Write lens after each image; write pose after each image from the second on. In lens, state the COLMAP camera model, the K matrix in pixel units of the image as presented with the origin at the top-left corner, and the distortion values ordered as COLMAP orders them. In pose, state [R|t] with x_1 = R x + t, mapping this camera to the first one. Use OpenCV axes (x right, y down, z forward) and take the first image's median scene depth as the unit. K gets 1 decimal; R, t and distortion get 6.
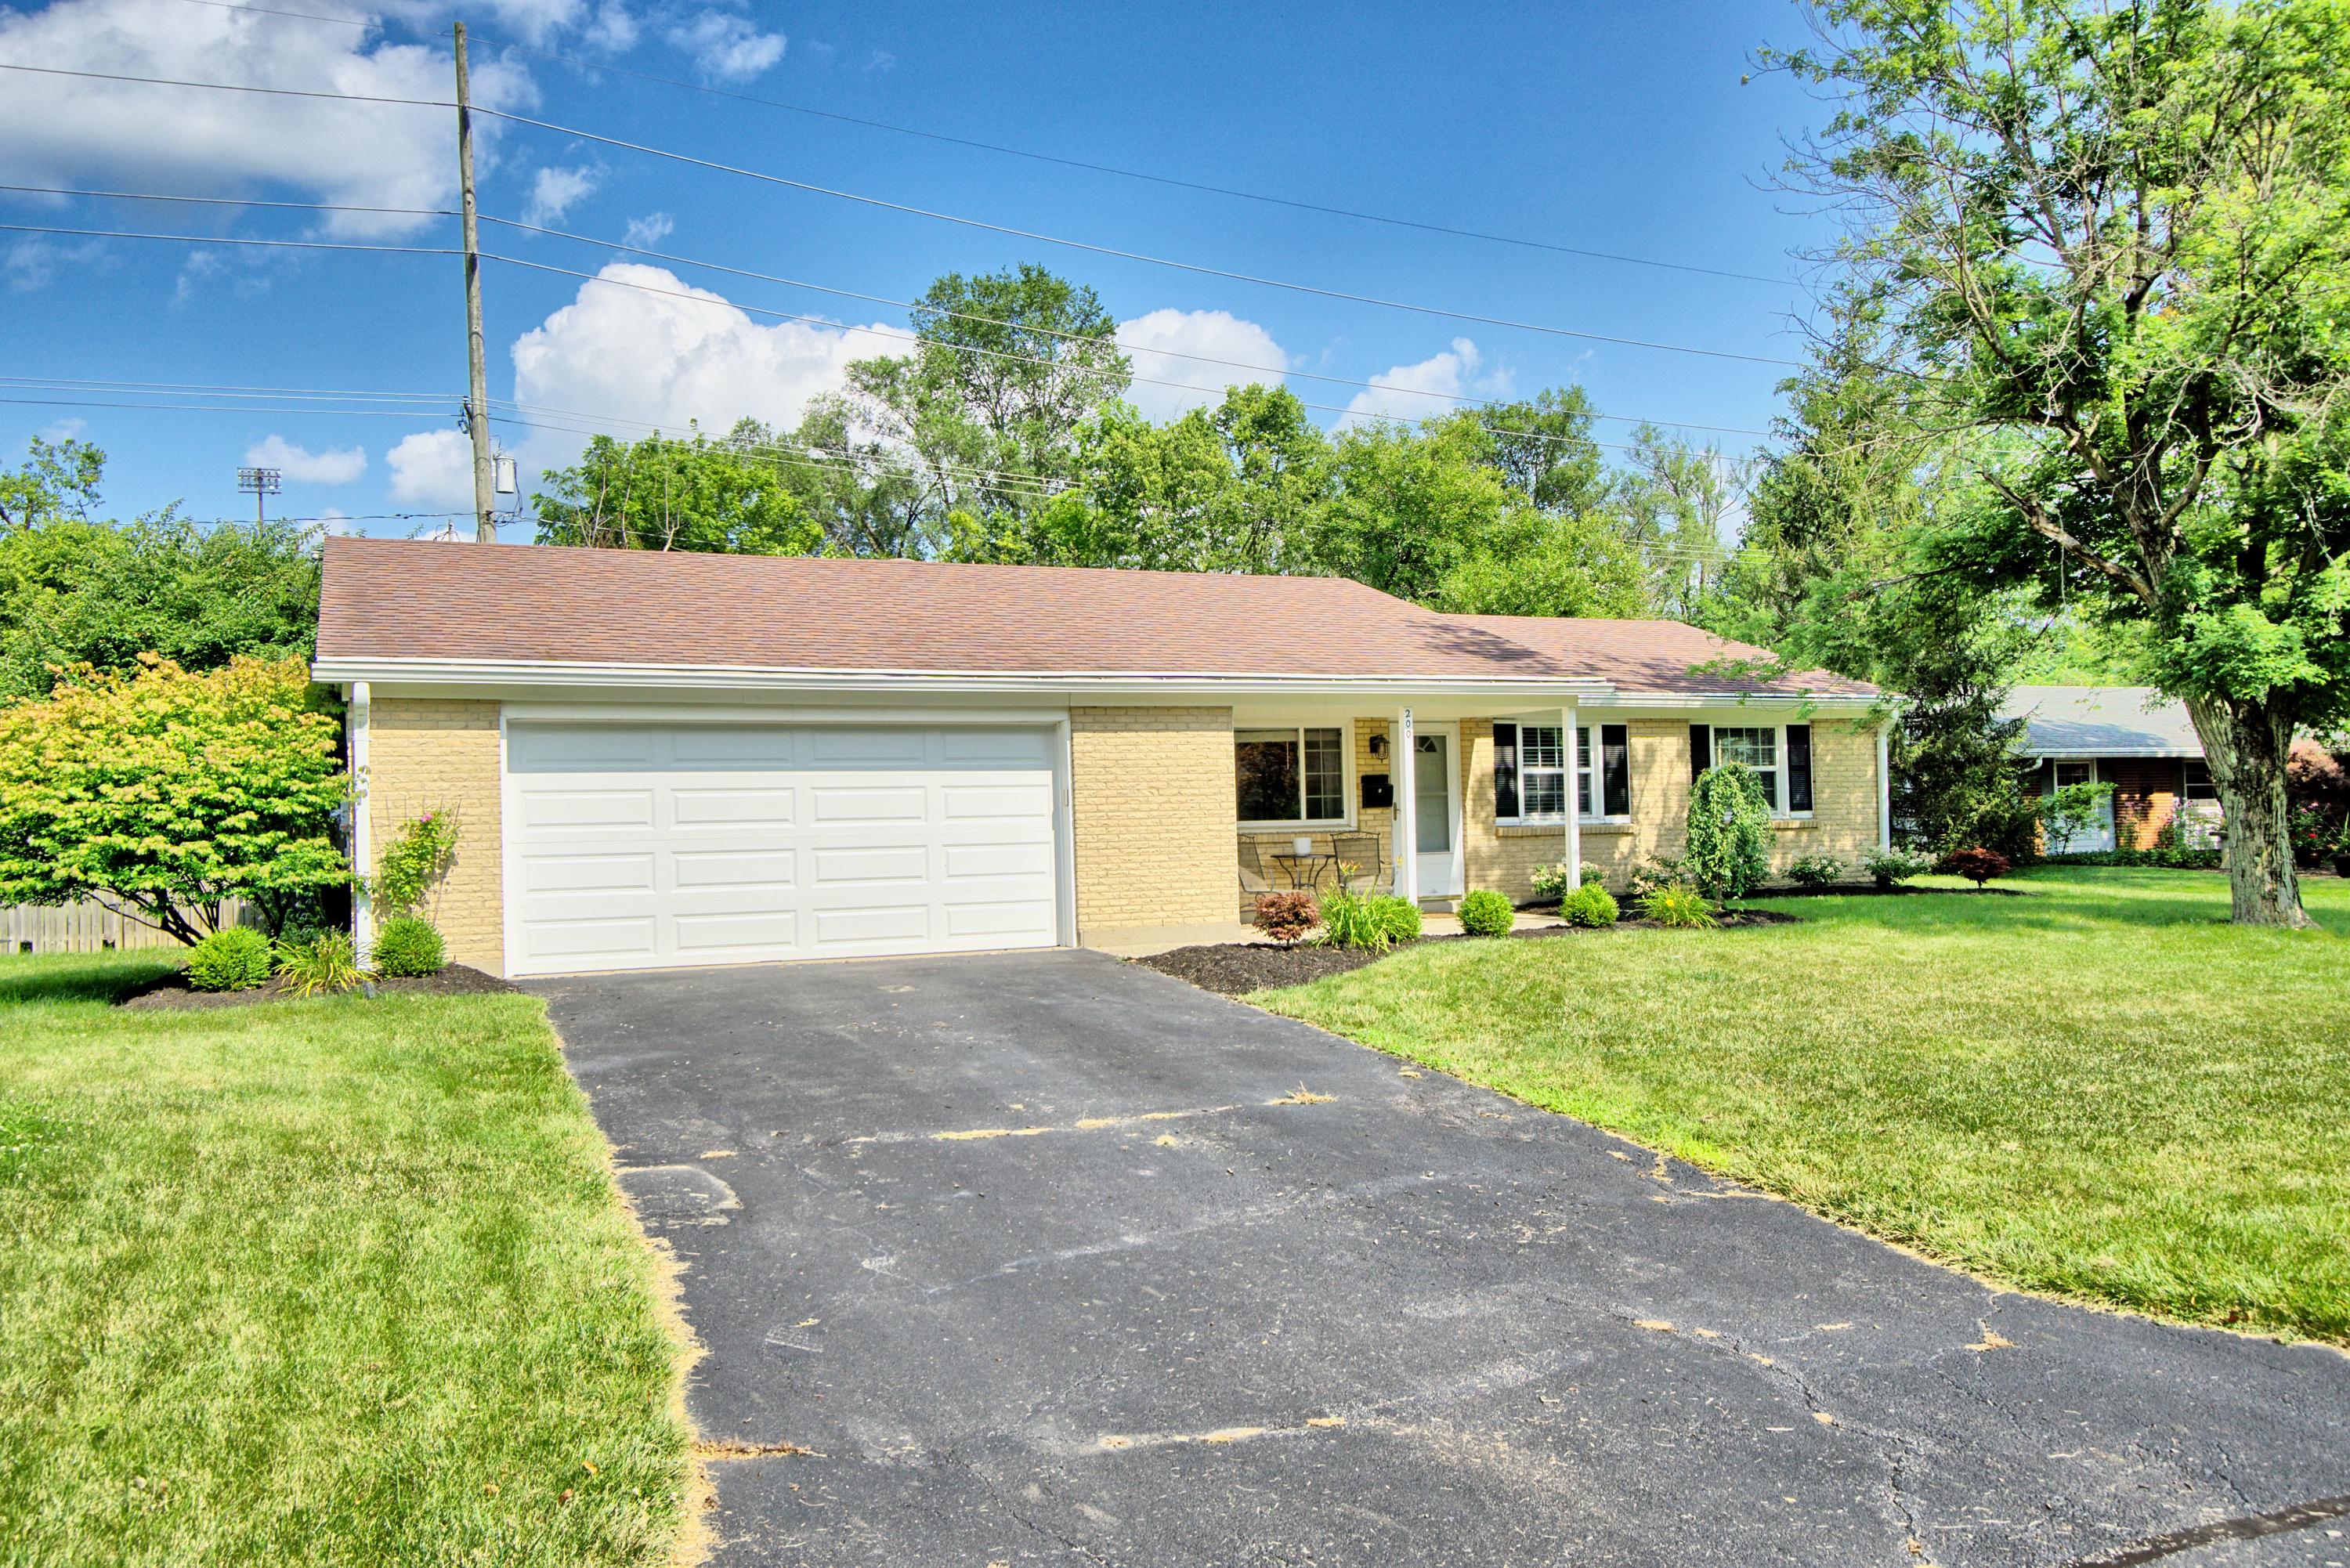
lens RADIAL K [[1740.4, 0, 1161.2], [0, 1740.4, 777.5], [0, 0, 1]] dist [0.014125, 0.017070]
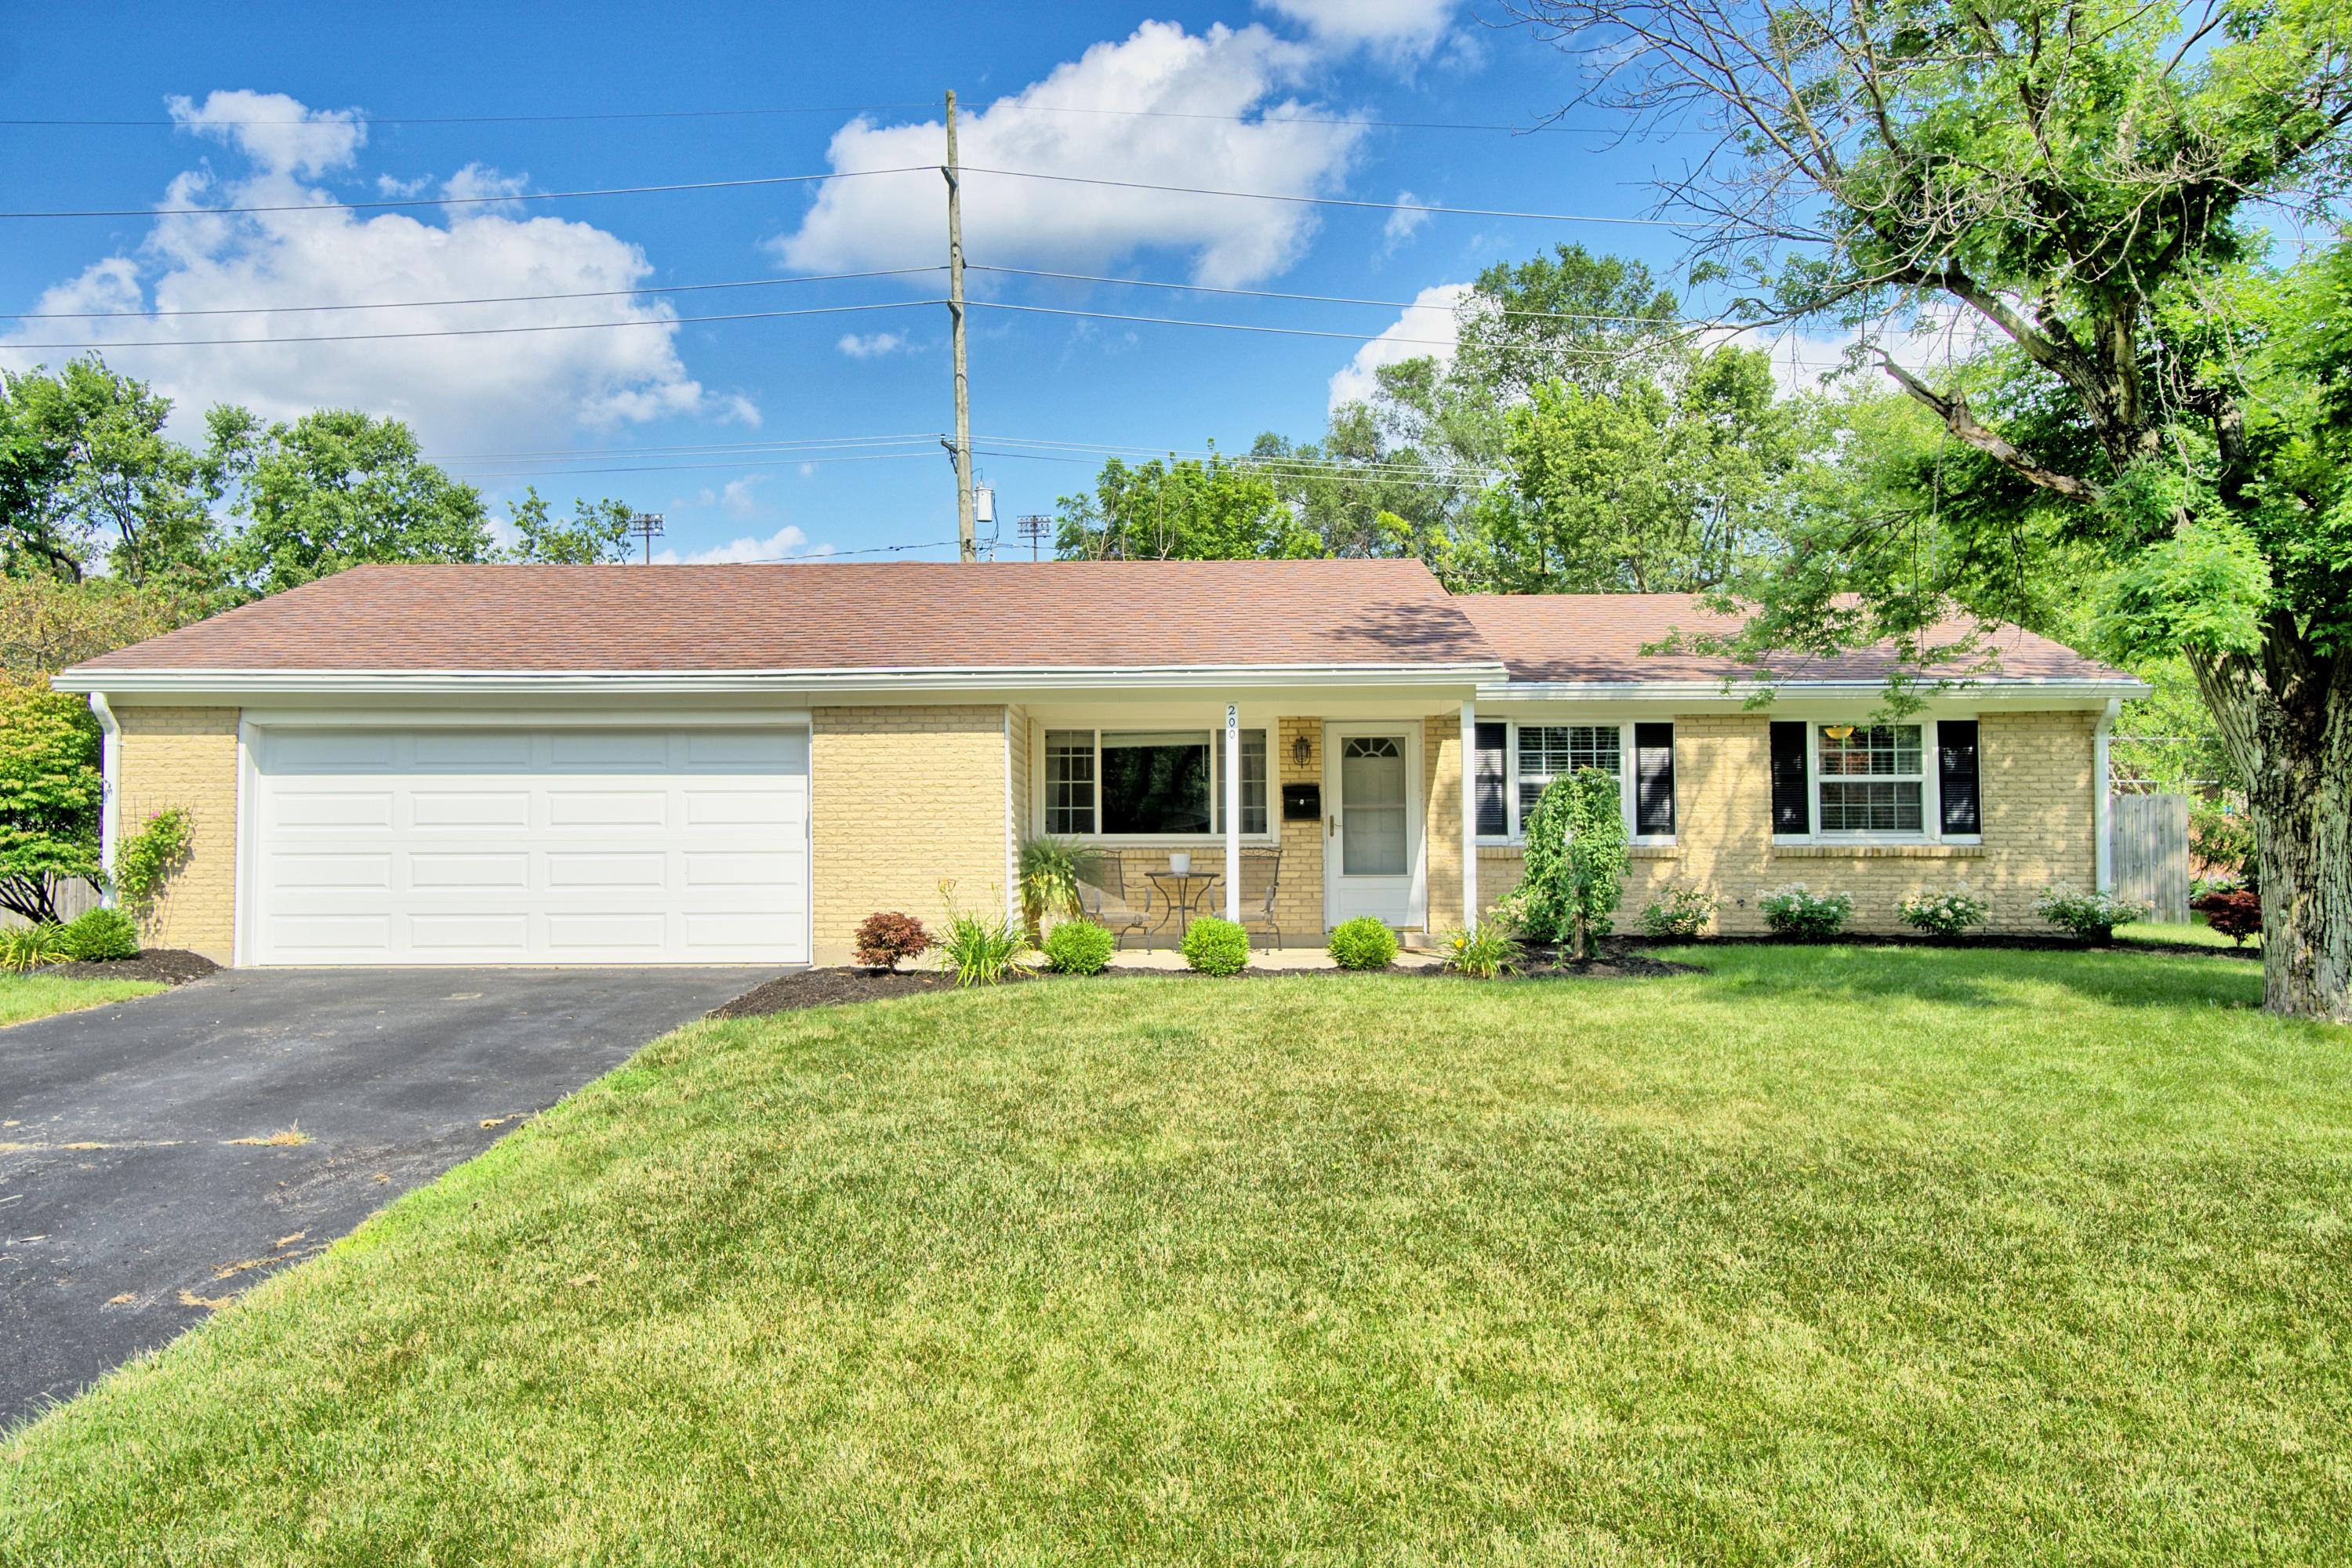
lens RADIAL K [[1742.0, 0, 1175.6], [0, 1742.0, 792.2], [0, 0, 1]] dist [0.014125, 0.017070]
pose [[0.909350, 0.005414, -0.415997, 0.408981], [-0.005506, 0.999984, 0.000978, 0.002495], [0.415996, 0.001401, 0.909365, 0.182227]]
